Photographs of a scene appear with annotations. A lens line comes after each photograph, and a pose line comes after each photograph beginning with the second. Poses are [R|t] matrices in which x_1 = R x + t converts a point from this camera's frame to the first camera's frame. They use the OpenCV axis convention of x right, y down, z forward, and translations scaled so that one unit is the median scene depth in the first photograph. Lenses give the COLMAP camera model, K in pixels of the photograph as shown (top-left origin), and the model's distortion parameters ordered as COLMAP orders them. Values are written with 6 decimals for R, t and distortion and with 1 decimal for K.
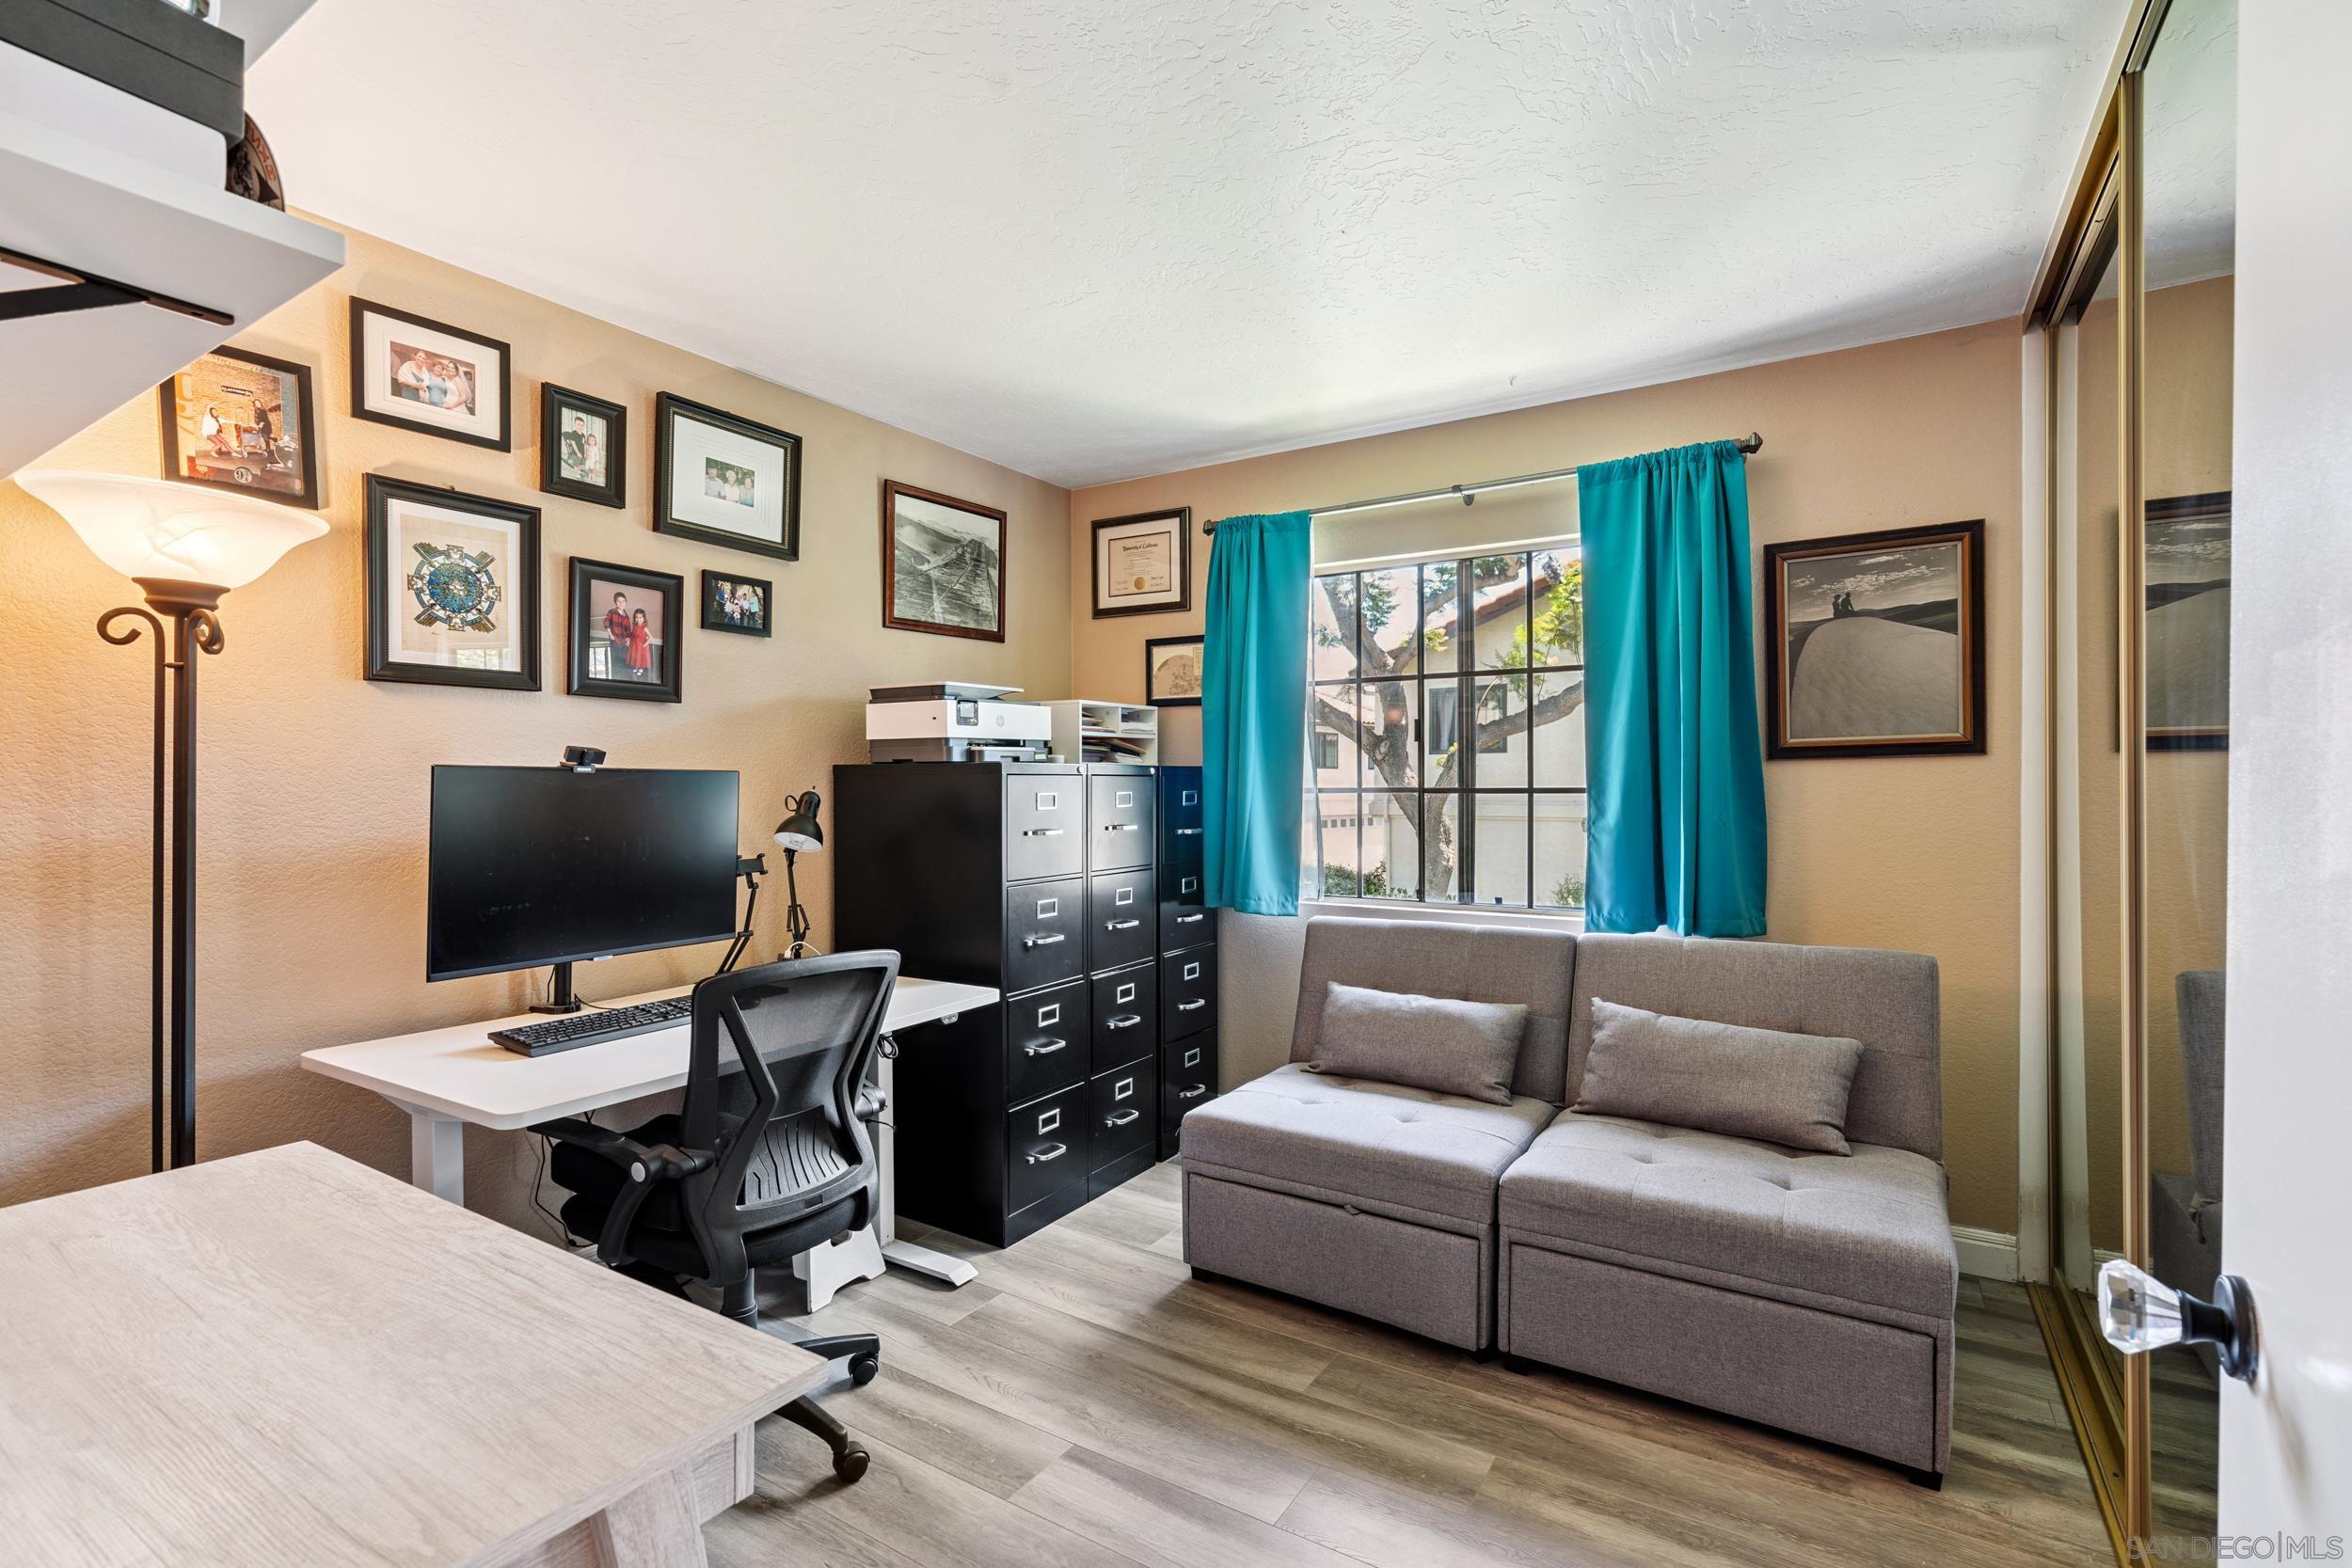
lens RADIAL K [[1077.7, 0, 1185.1], [0, 1077.7, 789.0], [0, 0, 1]] dist [-0.007285, 0.002665]
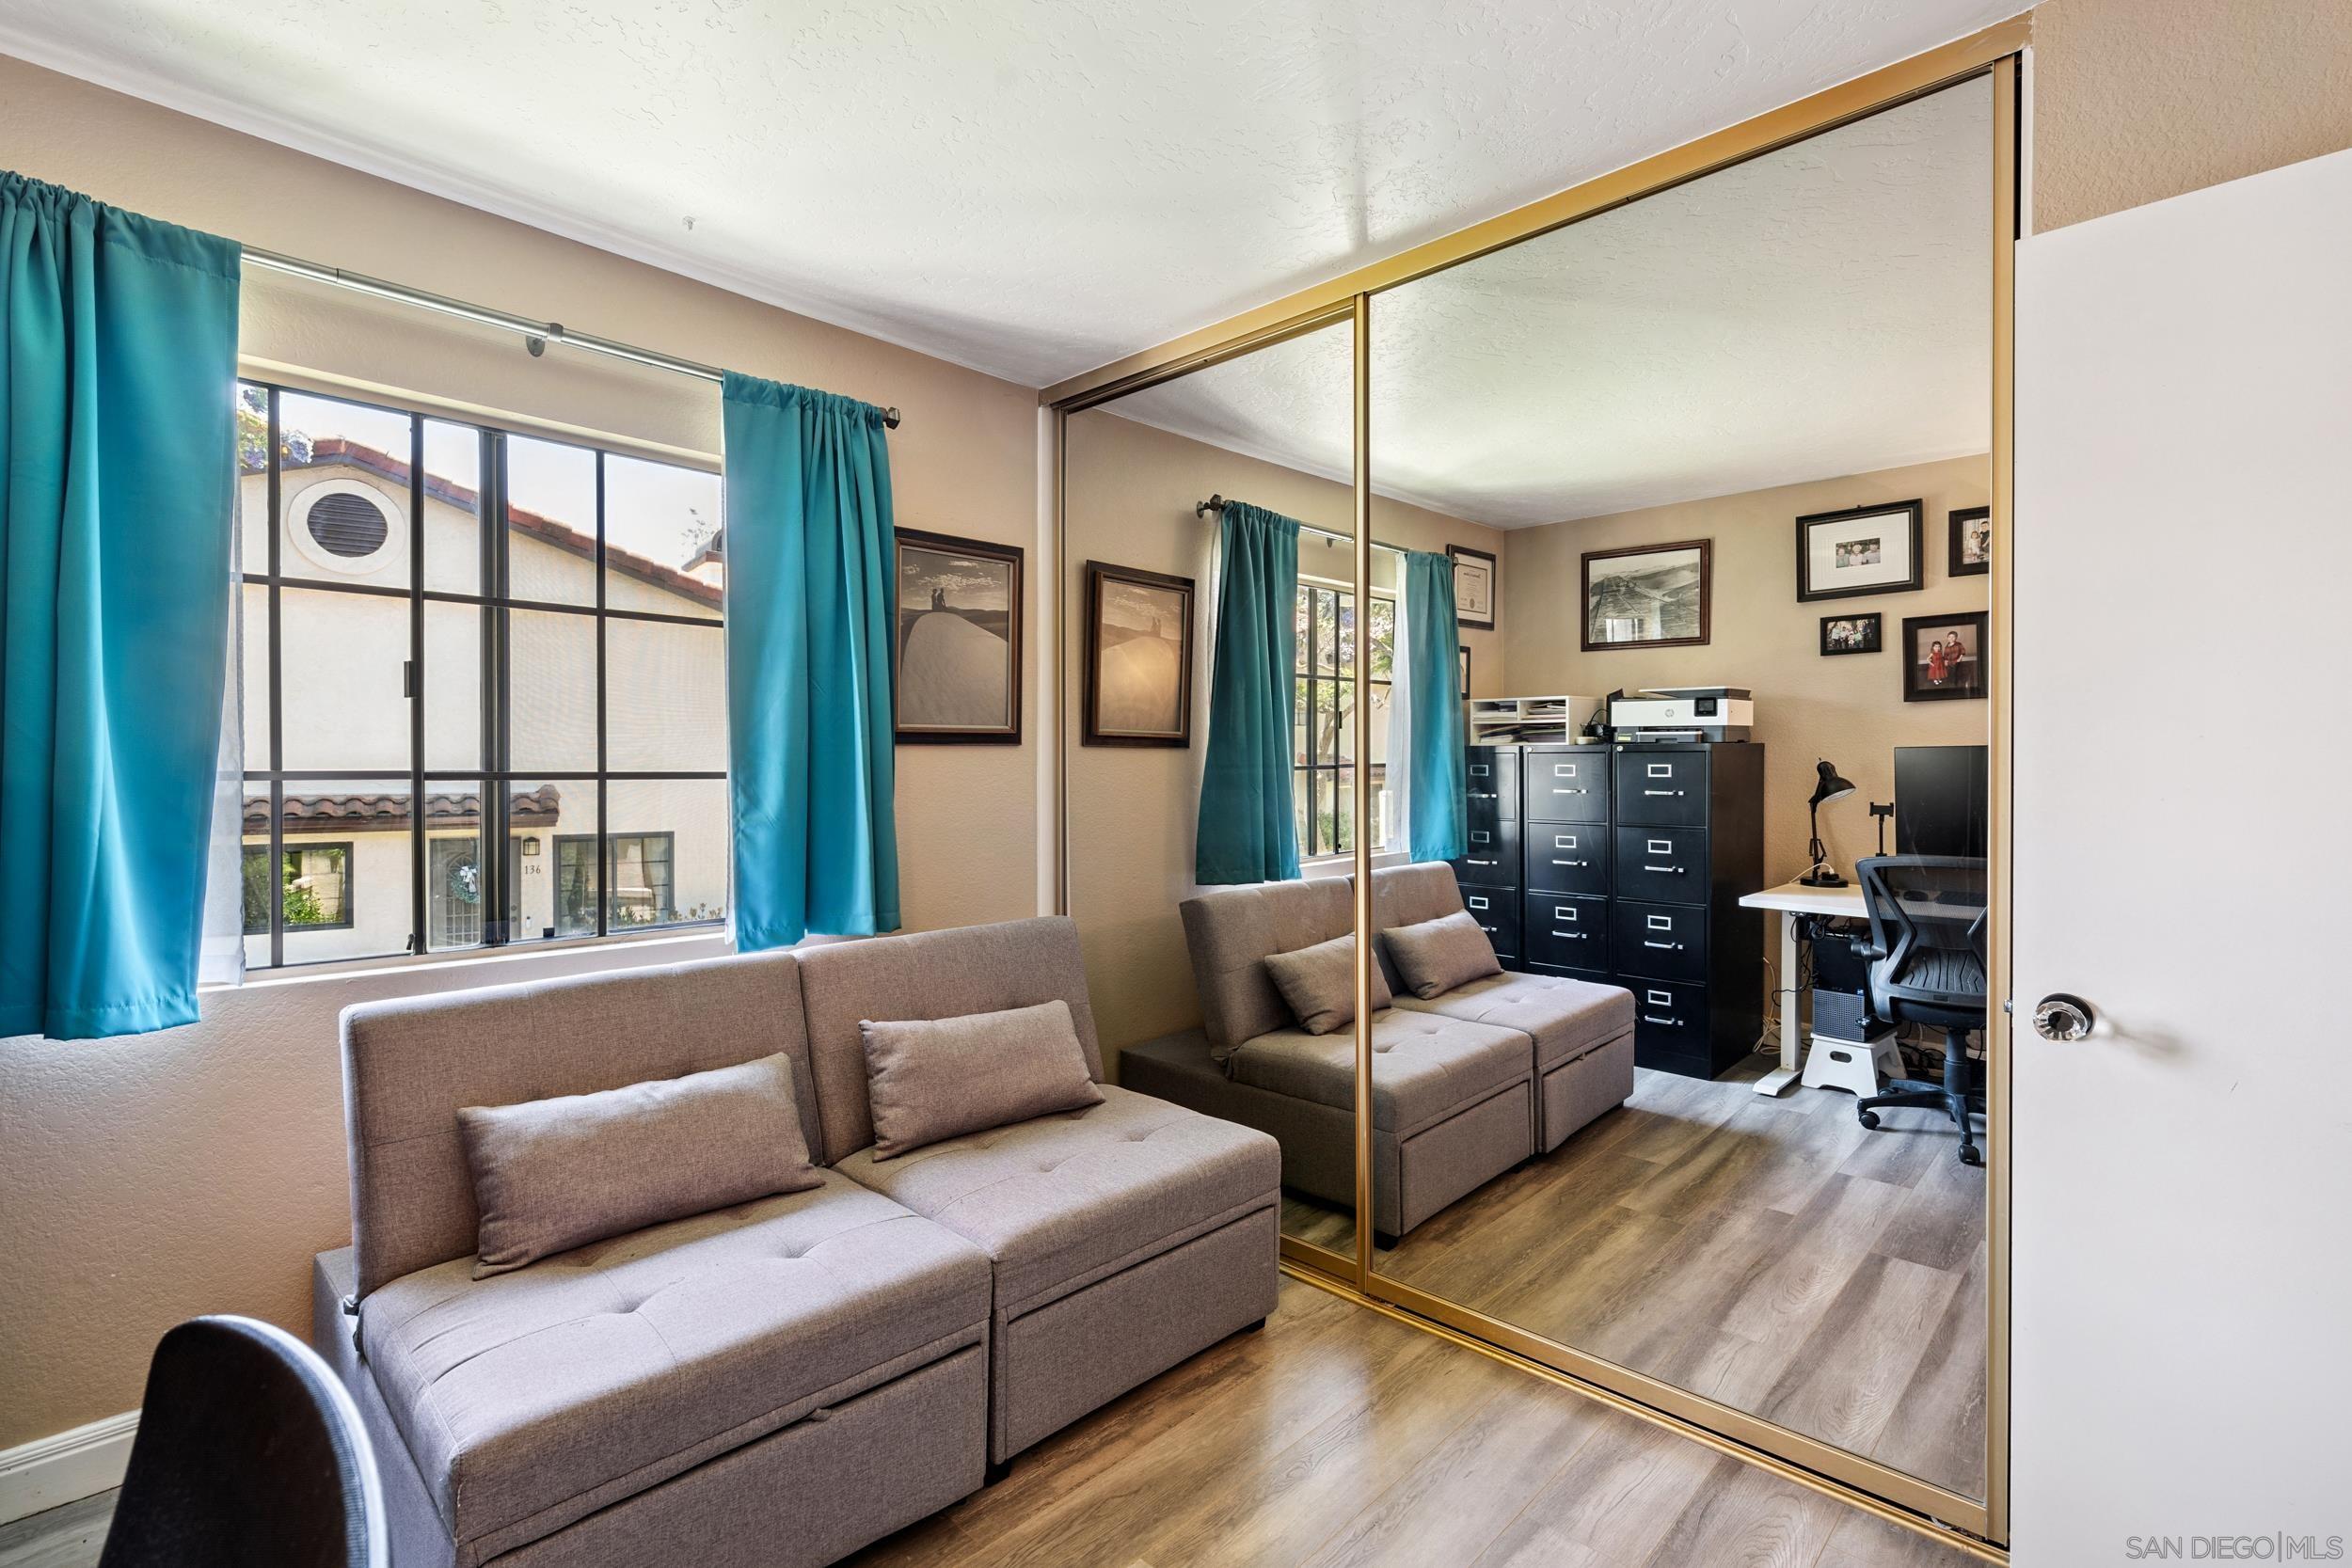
lens RADIAL K [[1077.7, 0, 1185.6], [0, 1077.7, 772.6], [0, 0, 1]] dist [-0.007285, 0.002665]
pose [[0.207768, 0.002846, 0.978174, -0.382983], [0.001242, 0.999994, -0.003173, 0.002431], [-0.978177, 0.001874, 0.207763, 0.562361]]
